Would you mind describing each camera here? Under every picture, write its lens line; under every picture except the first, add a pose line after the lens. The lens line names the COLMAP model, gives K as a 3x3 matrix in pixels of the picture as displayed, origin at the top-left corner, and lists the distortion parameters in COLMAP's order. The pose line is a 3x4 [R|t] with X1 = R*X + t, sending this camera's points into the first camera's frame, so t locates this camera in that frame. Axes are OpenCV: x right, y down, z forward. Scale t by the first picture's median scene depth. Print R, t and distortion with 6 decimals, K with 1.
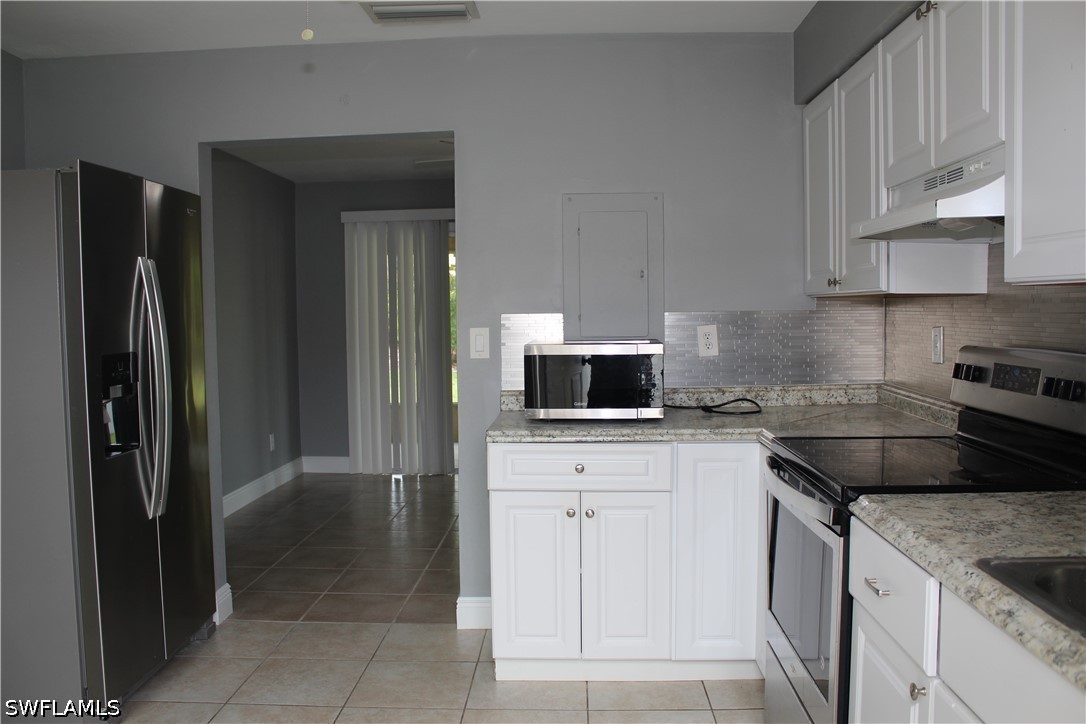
lens RADIAL K [[894.0, 0, 543.0], [0, 894.0, 362.0], [0, 0, 1]] dist [-0.102587, 0.016491]
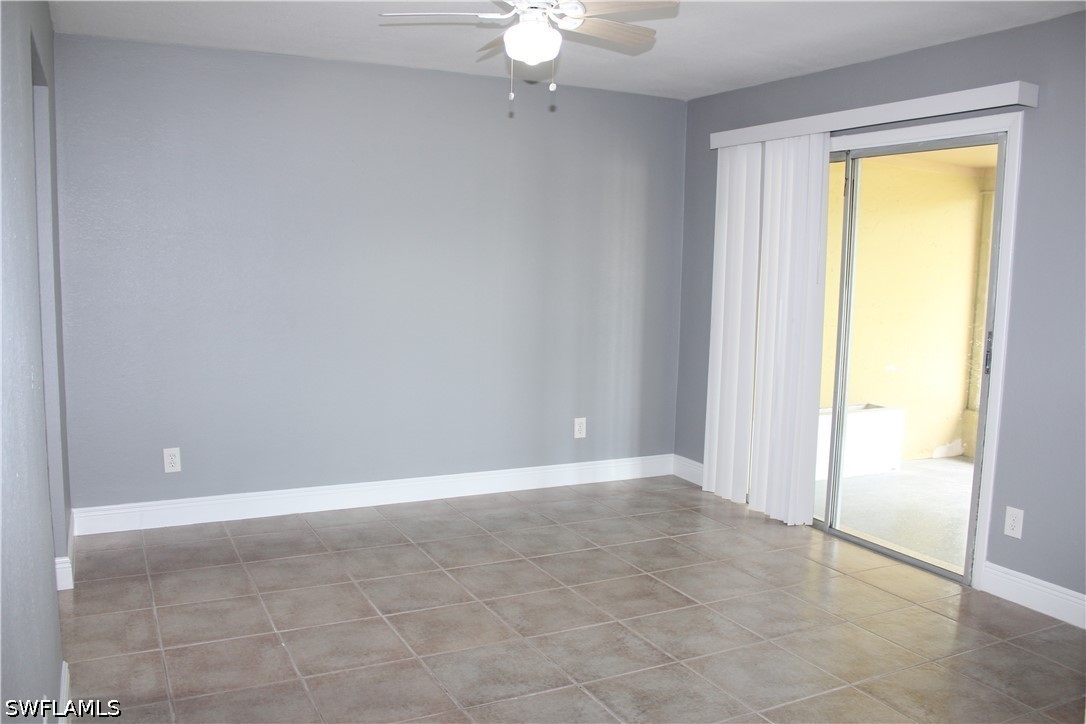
lens RADIAL K [[894.0, 0, 543.0], [0, 894.0, 362.0], [0, 0, 1]] dist [-0.102587, 0.016491]
pose [[0.488144, 0.121869, -0.864213, 0.342597], [-0.079865, 0.992286, 0.094819, -0.040476], [0.869101, 0.022735, 0.494111, 0.518823]]
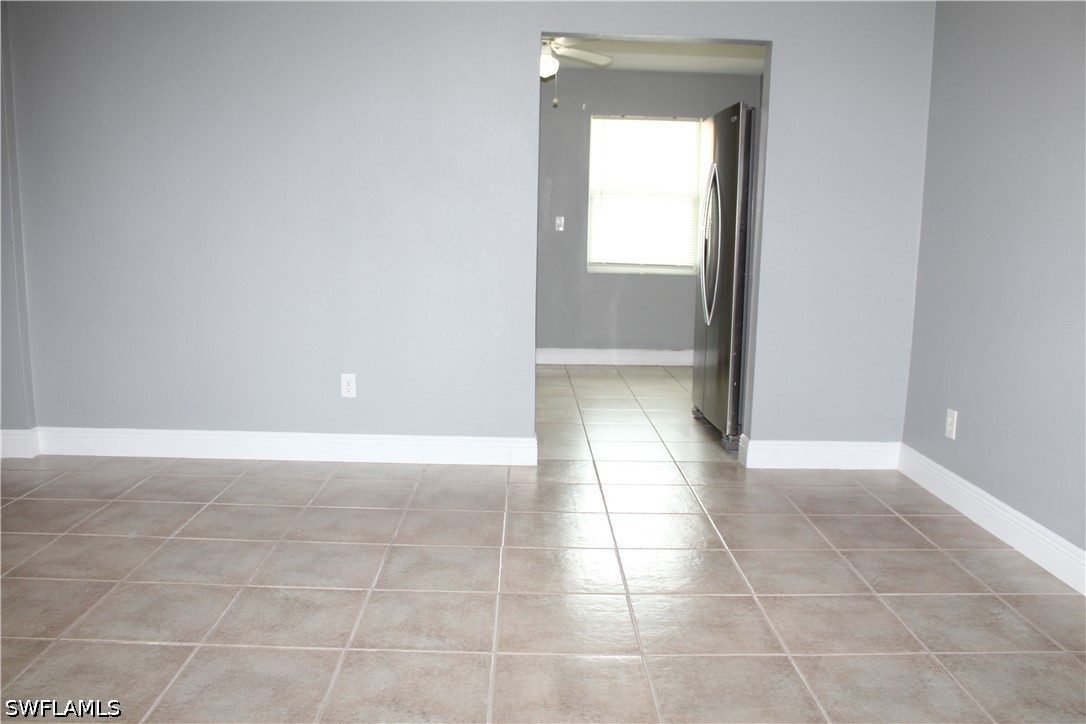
lens RADIAL K [[894.0, 0, 543.0], [0, 894.0, 362.0], [0, 0, 1]] dist [-0.102587, 0.016491]
pose [[-0.998434, 0.000797, -0.055943, -0.021837], [-0.011079, 0.977285, 0.211641, -0.039648], [0.054841, 0.211929, -0.975745, 1.081515]]
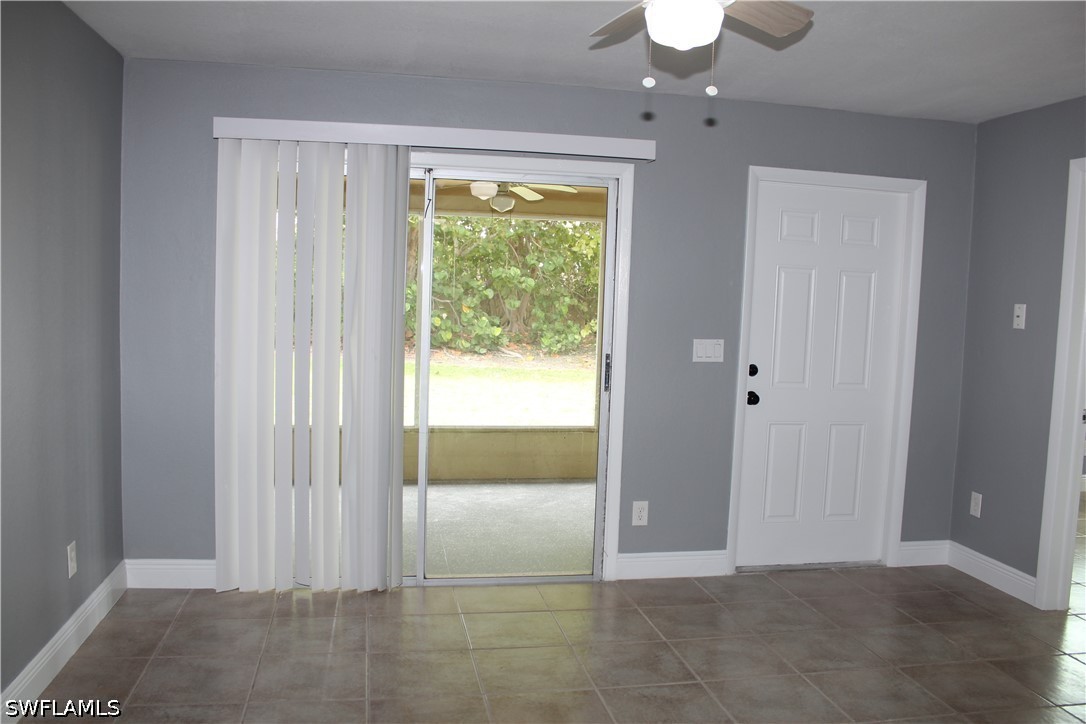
lens RADIAL K [[894.0, 0, 543.0], [0, 894.0, 362.0], [0, 0, 1]] dist [-0.102587, 0.016491]
pose [[0.976443, 0.024475, 0.214382, -0.140810], [-0.028817, 0.999438, 0.017150, -0.034227], [-0.213842, -0.022924, 0.976599, 0.428901]]
